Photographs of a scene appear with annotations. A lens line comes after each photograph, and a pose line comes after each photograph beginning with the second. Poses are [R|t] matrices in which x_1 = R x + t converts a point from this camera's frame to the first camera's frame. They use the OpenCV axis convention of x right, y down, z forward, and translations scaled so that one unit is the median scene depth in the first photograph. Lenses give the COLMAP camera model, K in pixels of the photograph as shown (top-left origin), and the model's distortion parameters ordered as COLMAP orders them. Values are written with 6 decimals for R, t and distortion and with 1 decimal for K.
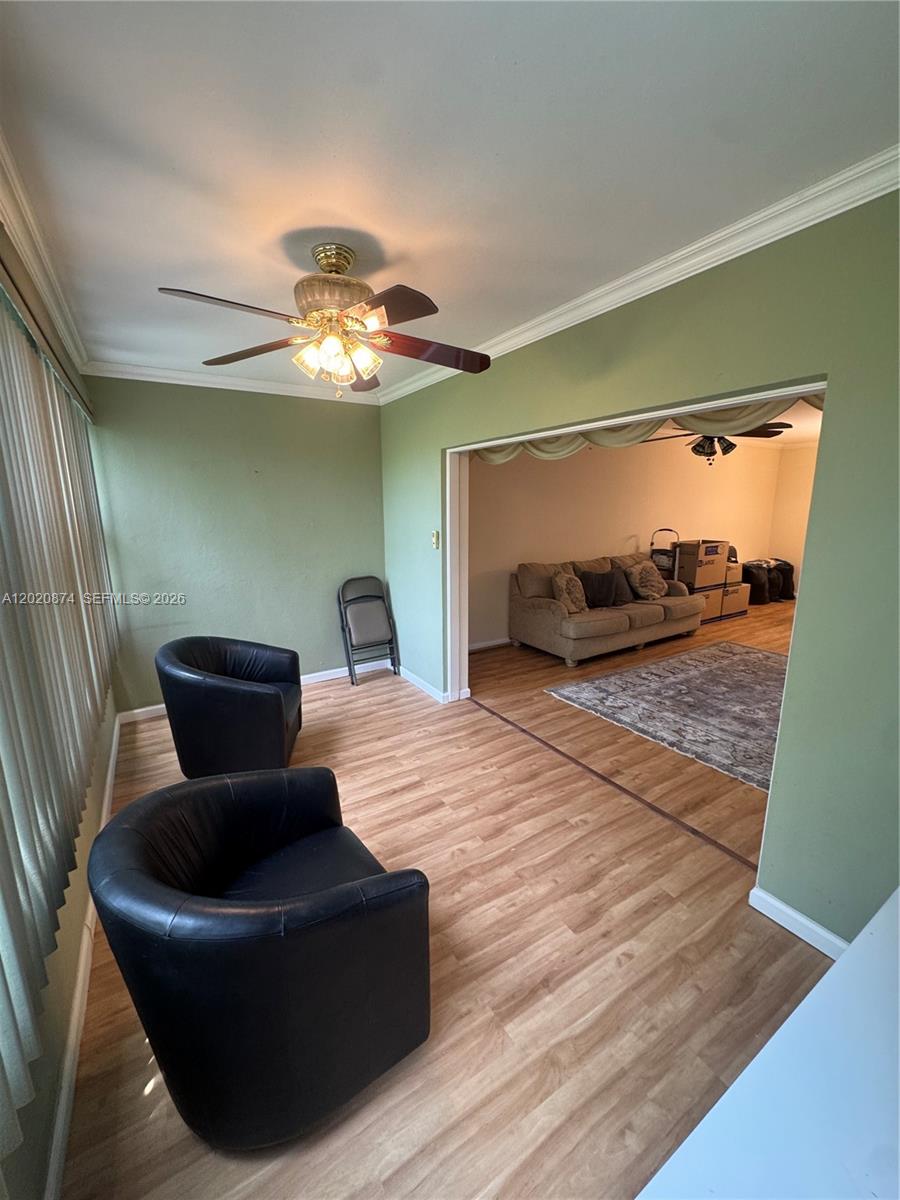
lens RADIAL K [[480.3, 0, 452.3], [0, 480.3, 600.7], [0, 0, 1]] dist [-0.004445, 0.000946]
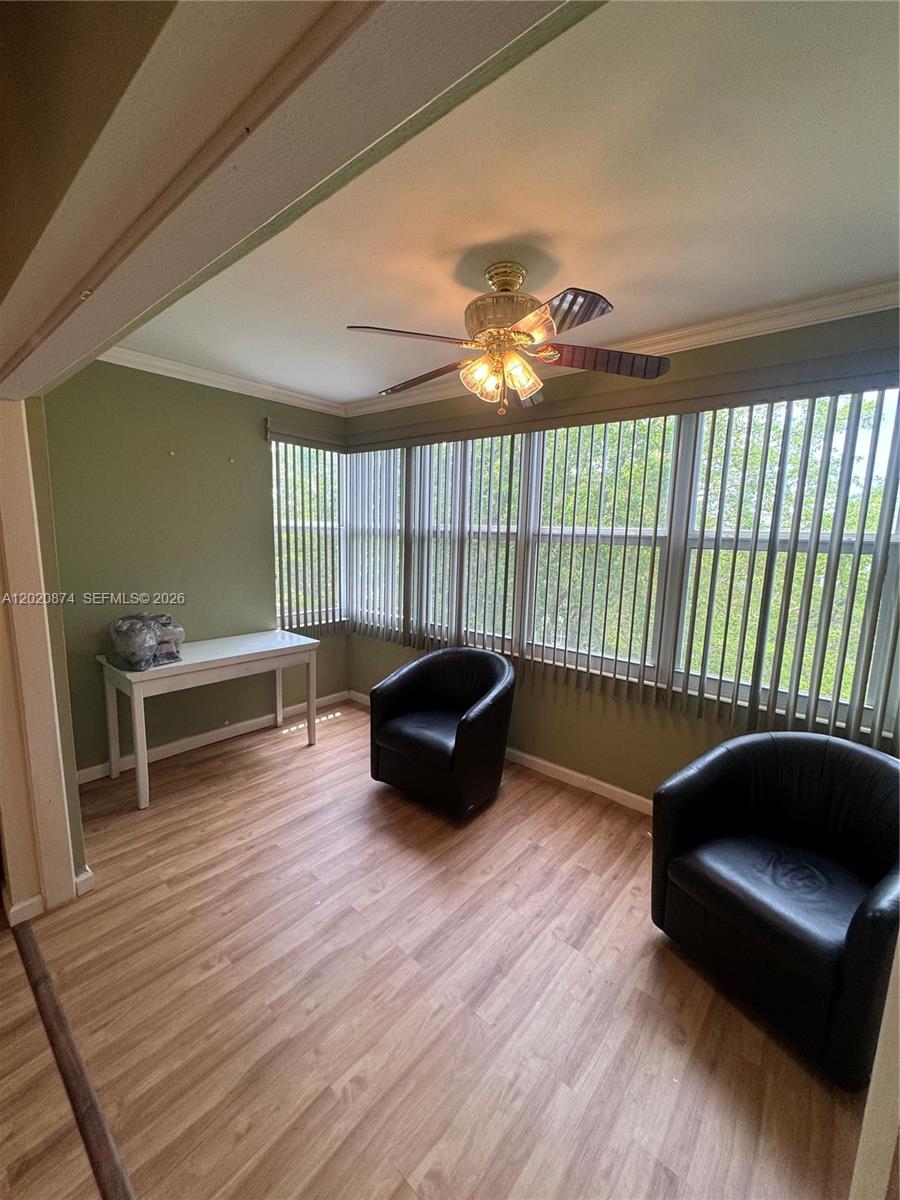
lens RADIAL K [[480.3, 0, 452.3], [0, 480.3, 600.7], [0, 0, 1]] dist [-0.004445, 0.000946]
pose [[-0.951311, 0.023942, -0.307301, 0.143501], [-0.084625, 0.938381, 0.335082, -0.315865], [0.296388, 0.344772, -0.890666, 1.619759]]
